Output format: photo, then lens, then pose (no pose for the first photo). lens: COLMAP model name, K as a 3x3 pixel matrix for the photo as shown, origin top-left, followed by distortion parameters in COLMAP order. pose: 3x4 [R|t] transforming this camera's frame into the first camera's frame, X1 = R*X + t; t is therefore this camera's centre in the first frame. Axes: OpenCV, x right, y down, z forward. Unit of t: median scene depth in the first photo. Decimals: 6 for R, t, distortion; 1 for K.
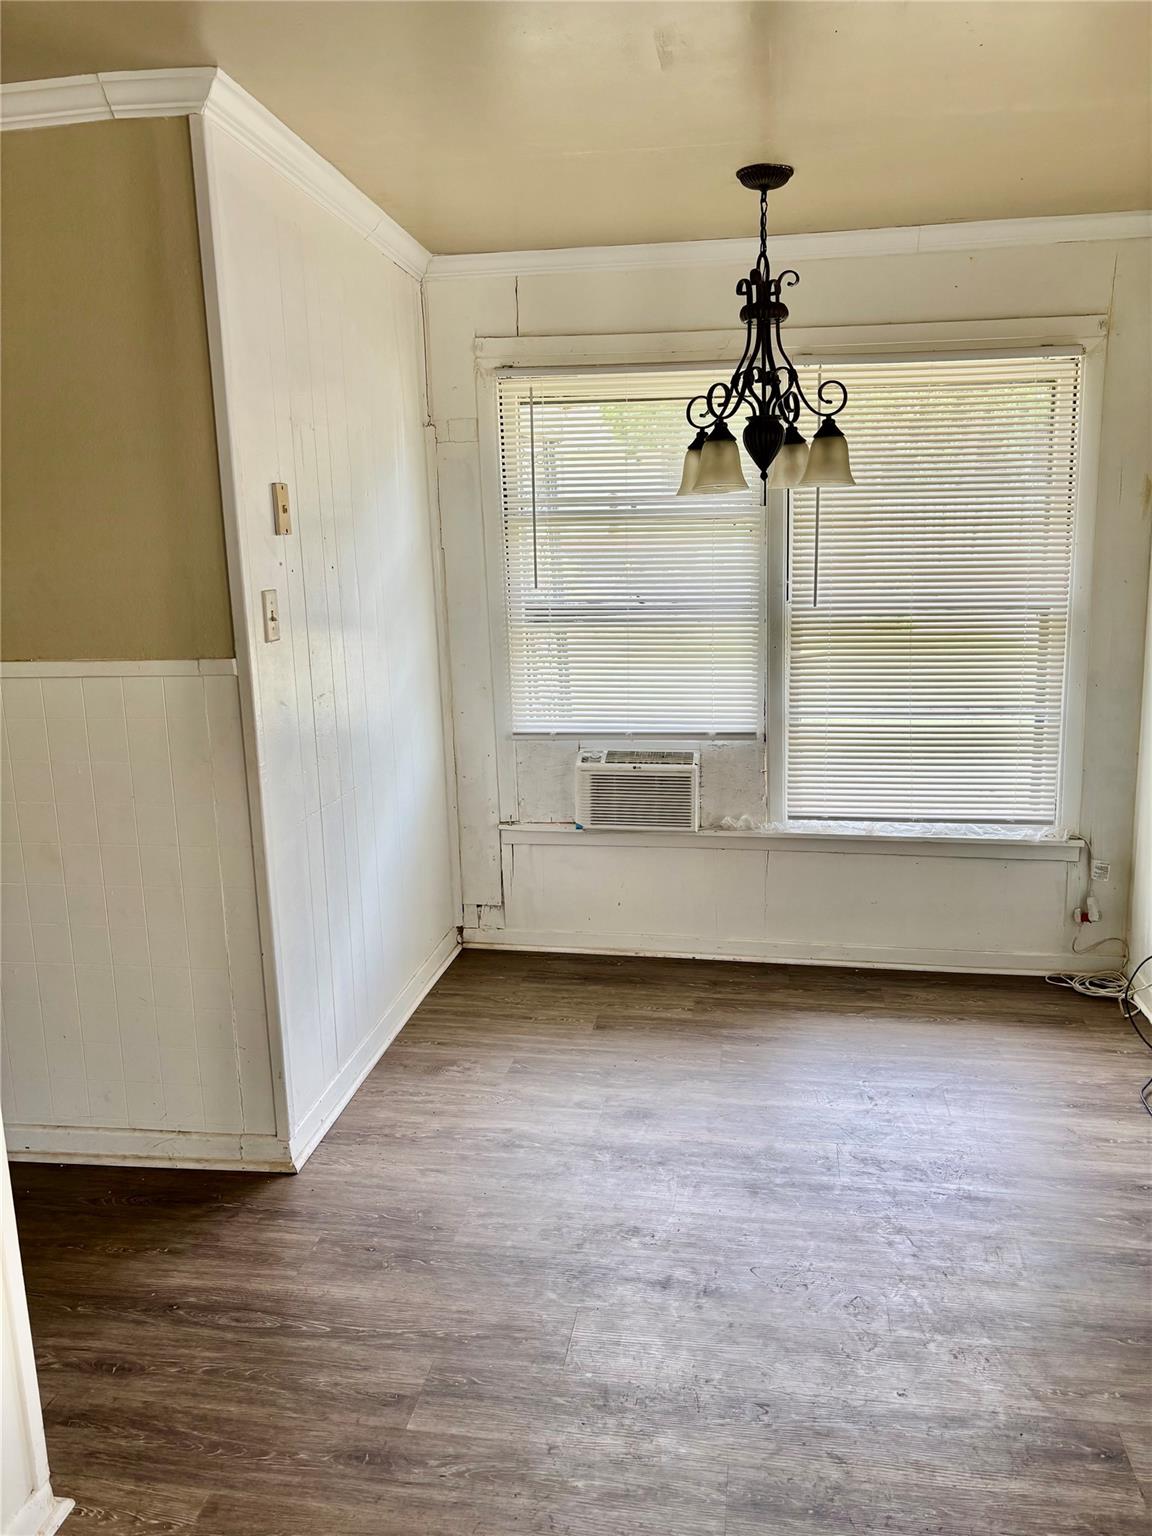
lens RADIAL K [[1189.6, 0, 576.0], [0, 1189.6, 768.0], [0, 0, 1]] dist [0.008281, -0.014487]
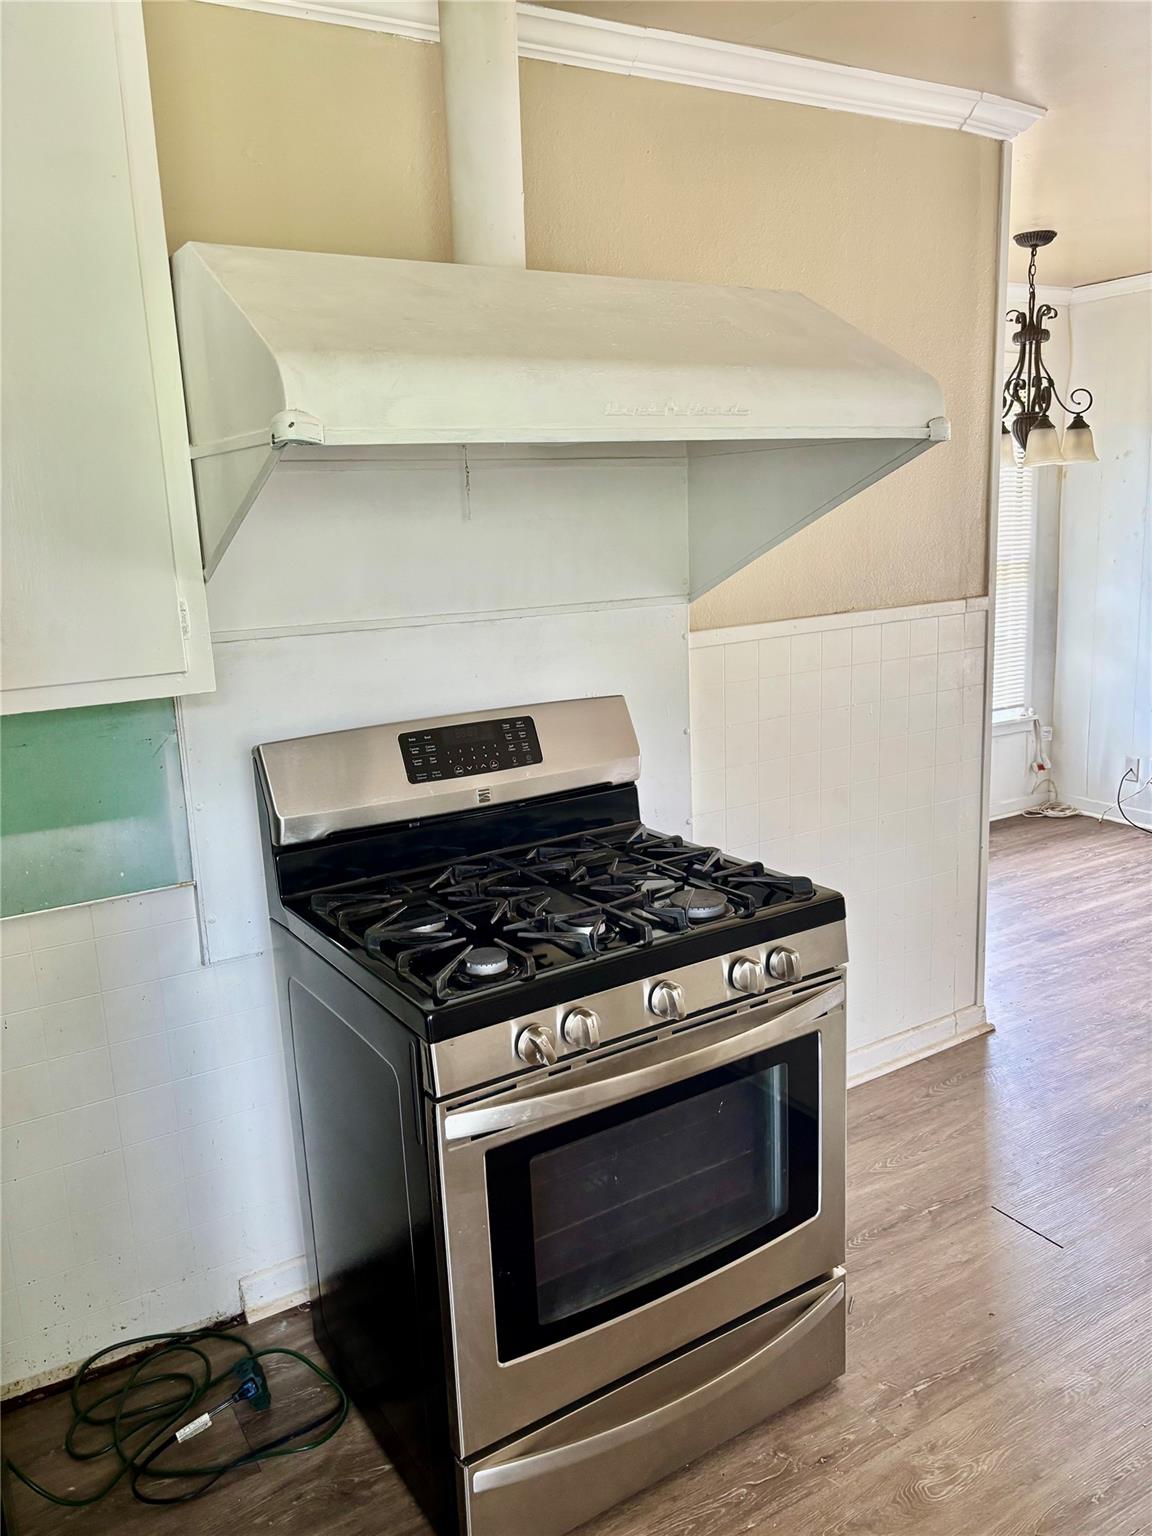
lens RADIAL K [[1189.6, 0, 576.0], [0, 1189.6, 768.0], [0, 0, 1]] dist [0.008281, -0.014487]
pose [[0.759152, -0.149147, 0.633596, -1.207986], [0.157849, 0.986522, 0.043095, -0.033506], [-0.631484, 0.067297, 0.772463, 0.308332]]
